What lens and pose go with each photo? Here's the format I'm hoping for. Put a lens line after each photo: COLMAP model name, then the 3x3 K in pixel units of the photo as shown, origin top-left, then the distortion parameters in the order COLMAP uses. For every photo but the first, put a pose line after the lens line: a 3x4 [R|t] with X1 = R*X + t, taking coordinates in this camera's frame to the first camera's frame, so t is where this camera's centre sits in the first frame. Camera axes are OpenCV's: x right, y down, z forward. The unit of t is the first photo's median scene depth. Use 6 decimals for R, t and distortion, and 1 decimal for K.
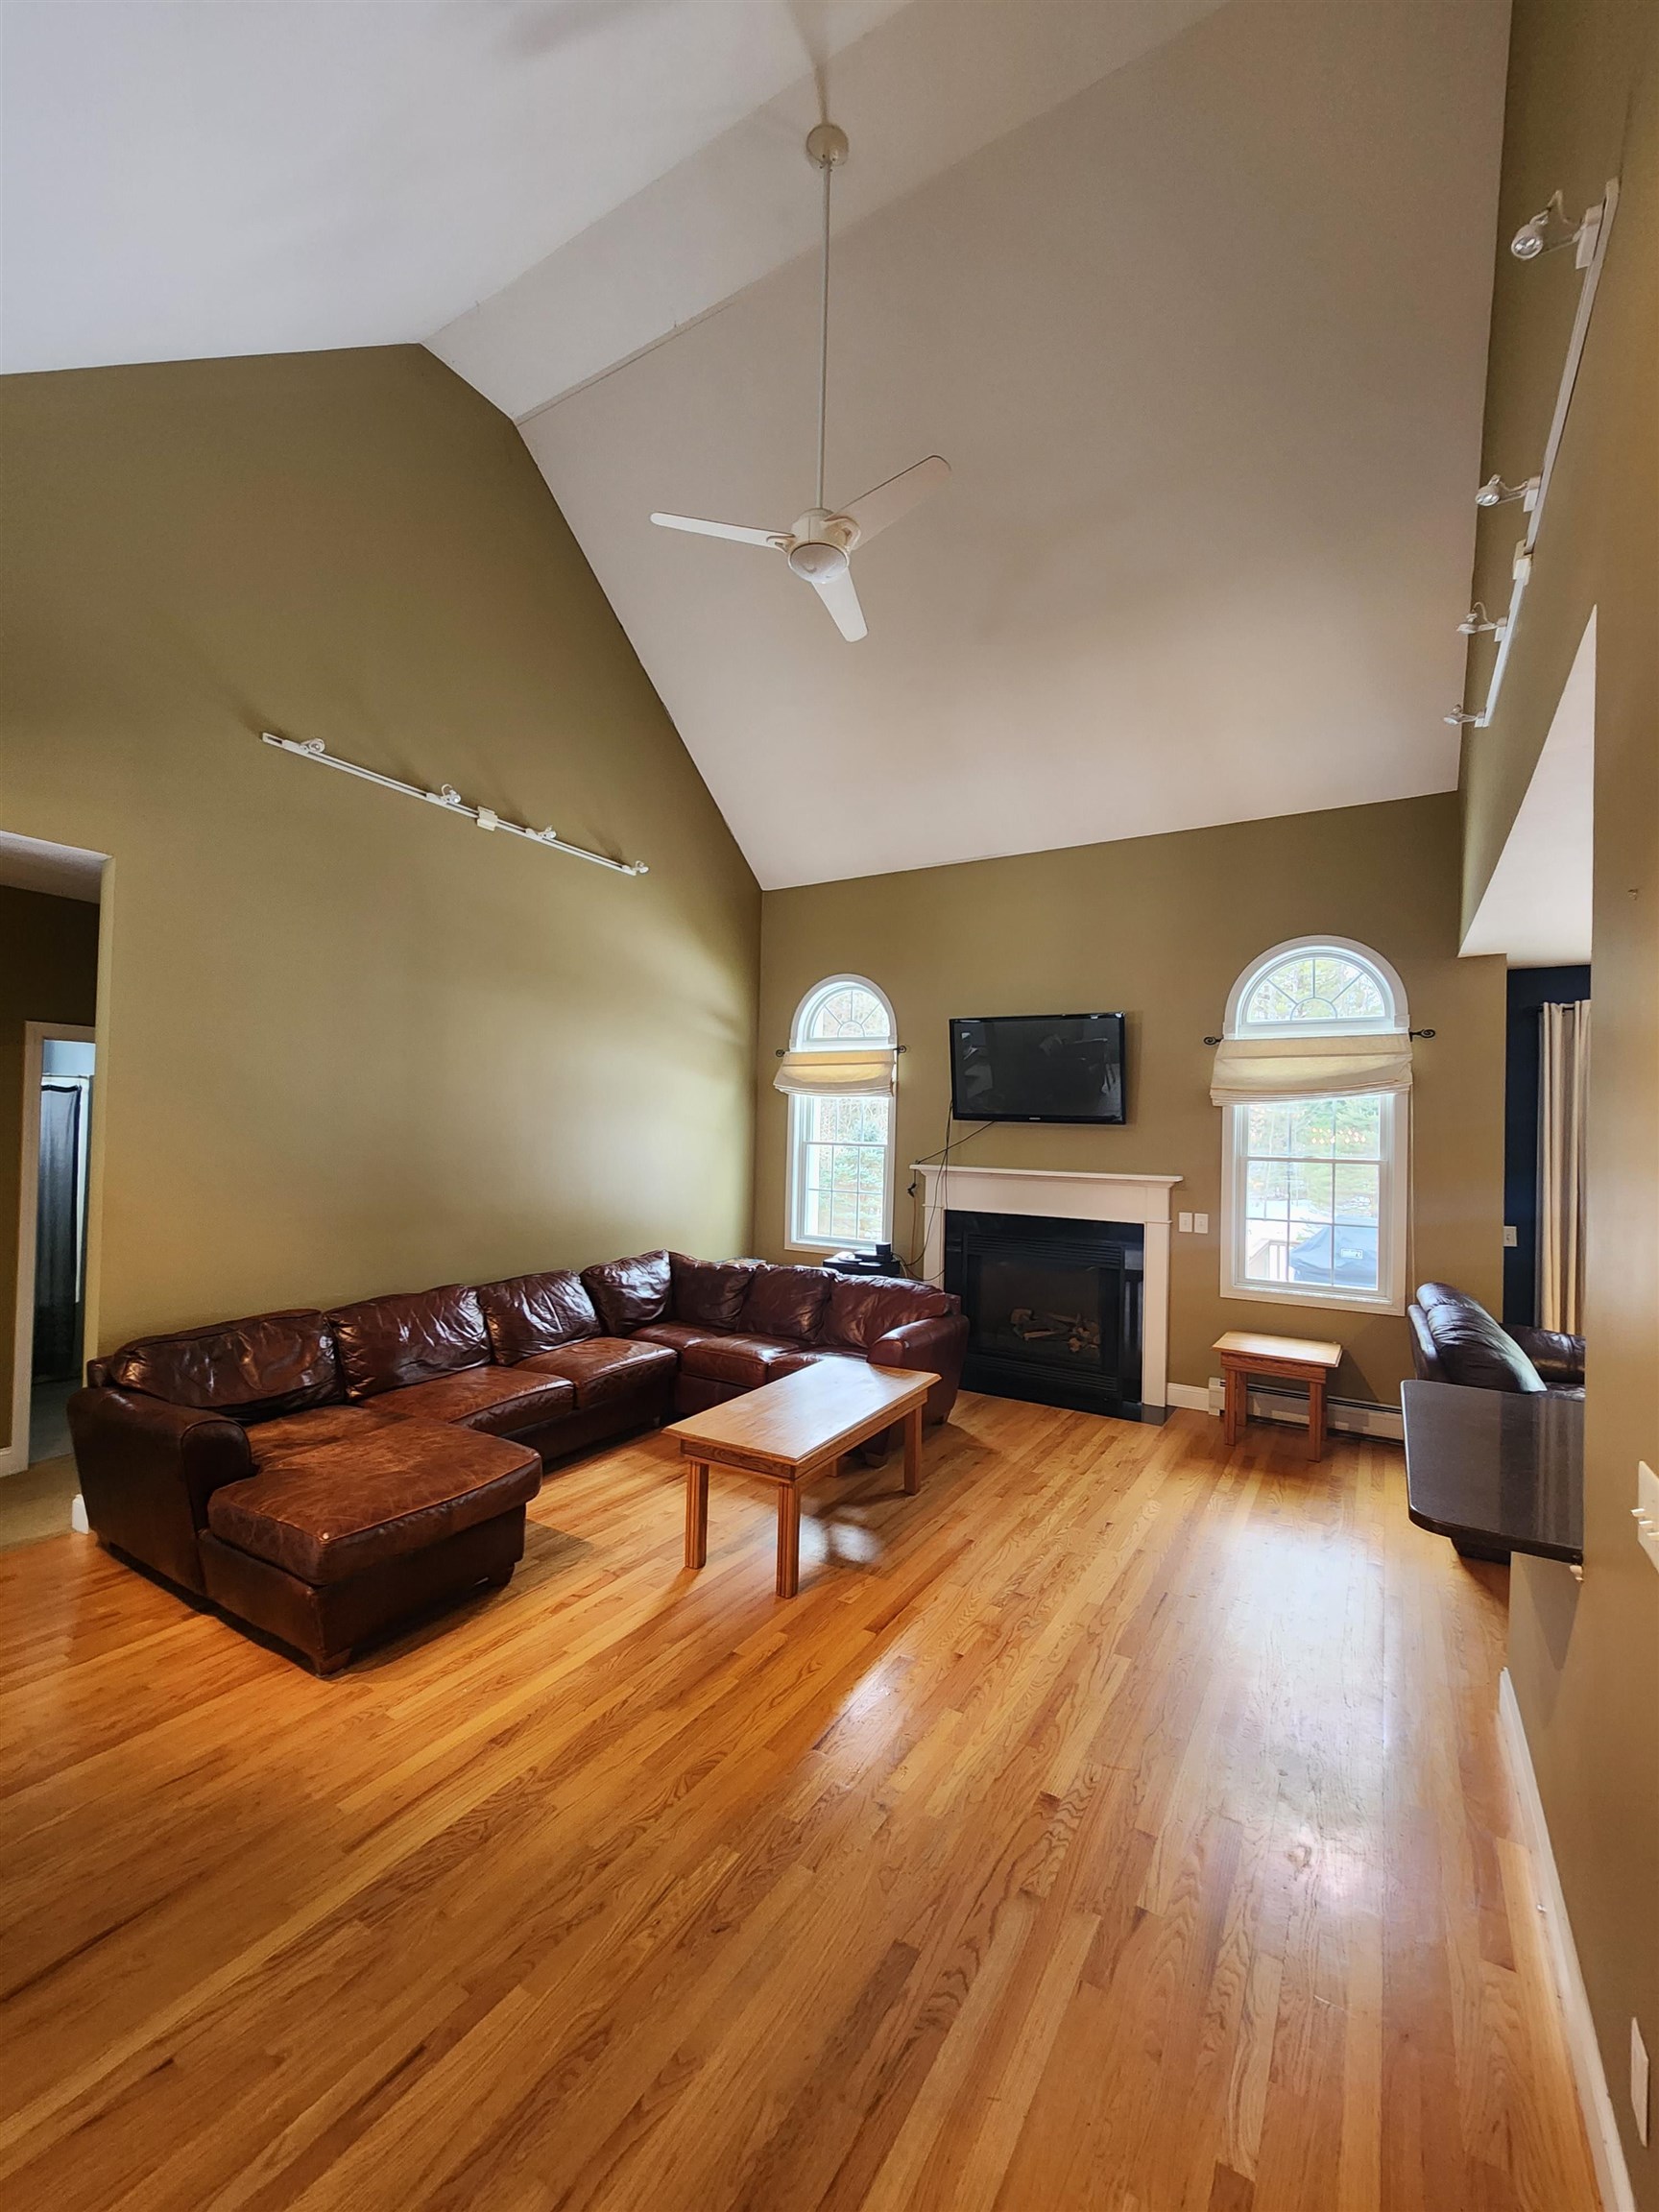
lens RADIAL K [[898.1, 0, 829.5], [0, 898.1, 1106.0], [0, 0, 1]] dist [0.001174, -0.000024]
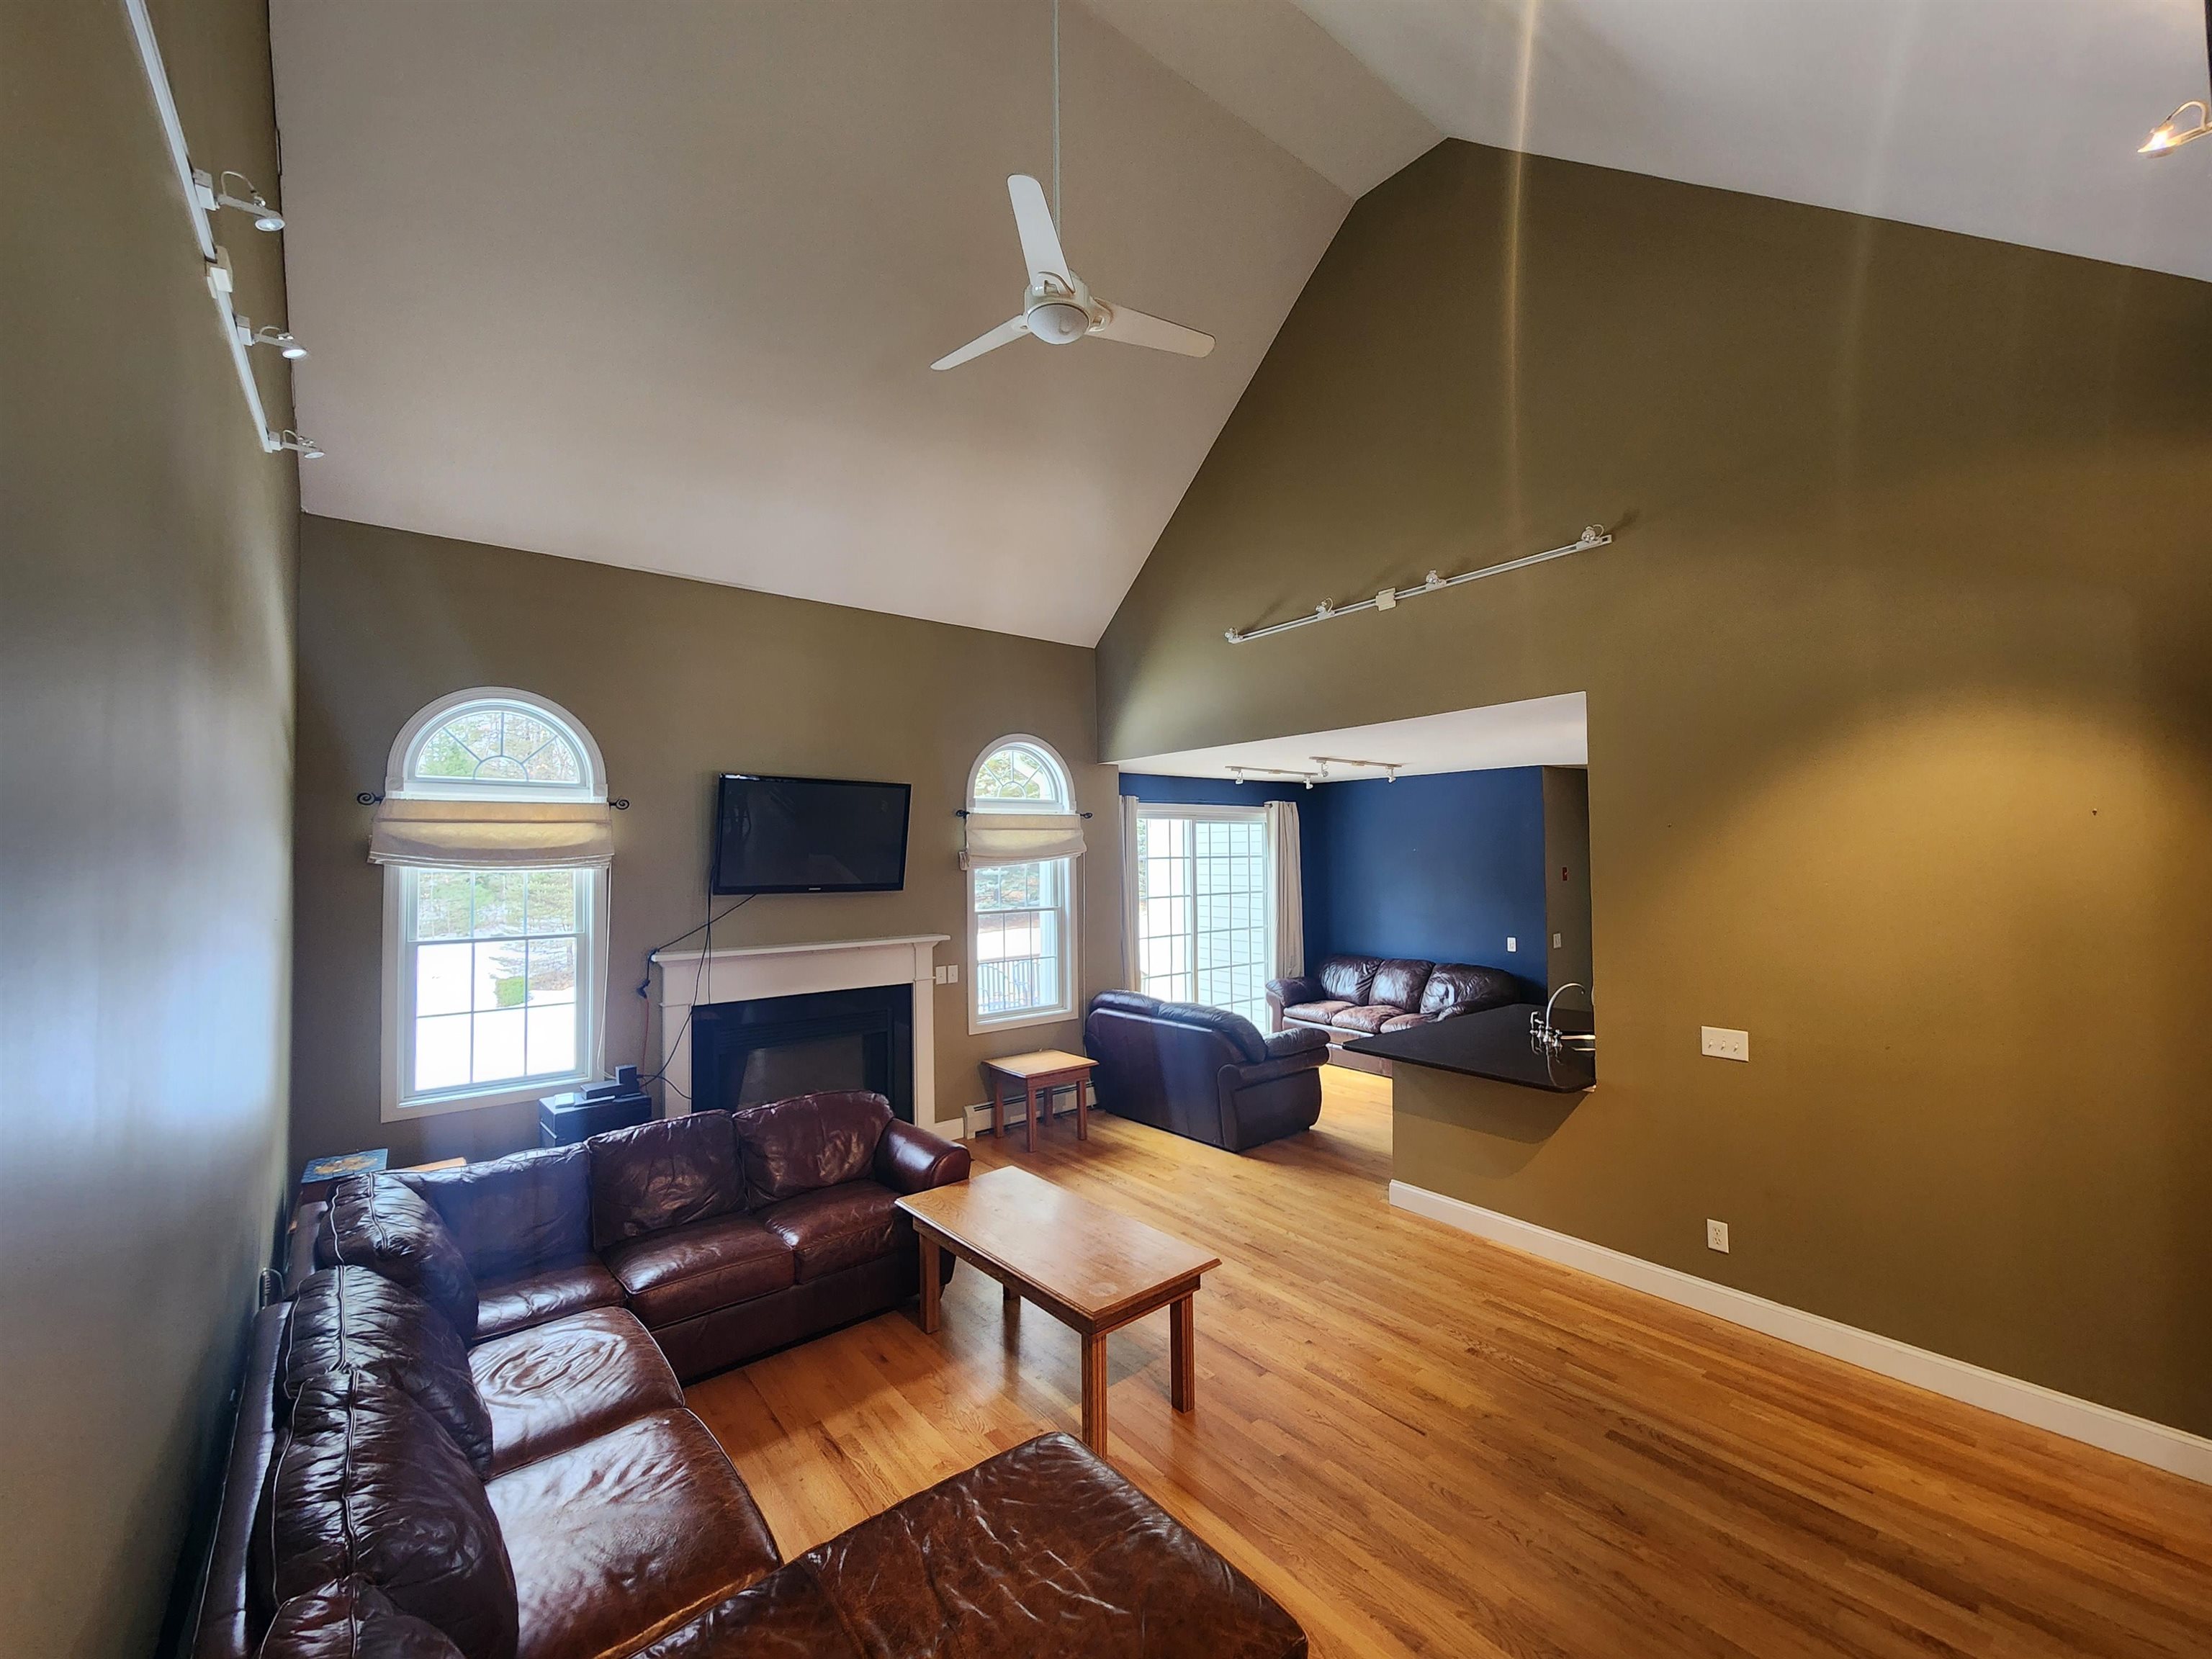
lens RADIAL K [[898.1, 0, 1111.9], [0, 898.1, 823.3], [0, 0, 1]] dist [0.001174, -0.000024]
pose [[0.345587, 0.006480, 0.938364, -0.576515], [-0.005535, 0.999973, -0.004867, -0.054761], [-0.938370, -0.003512, 0.345614, 0.418448]]
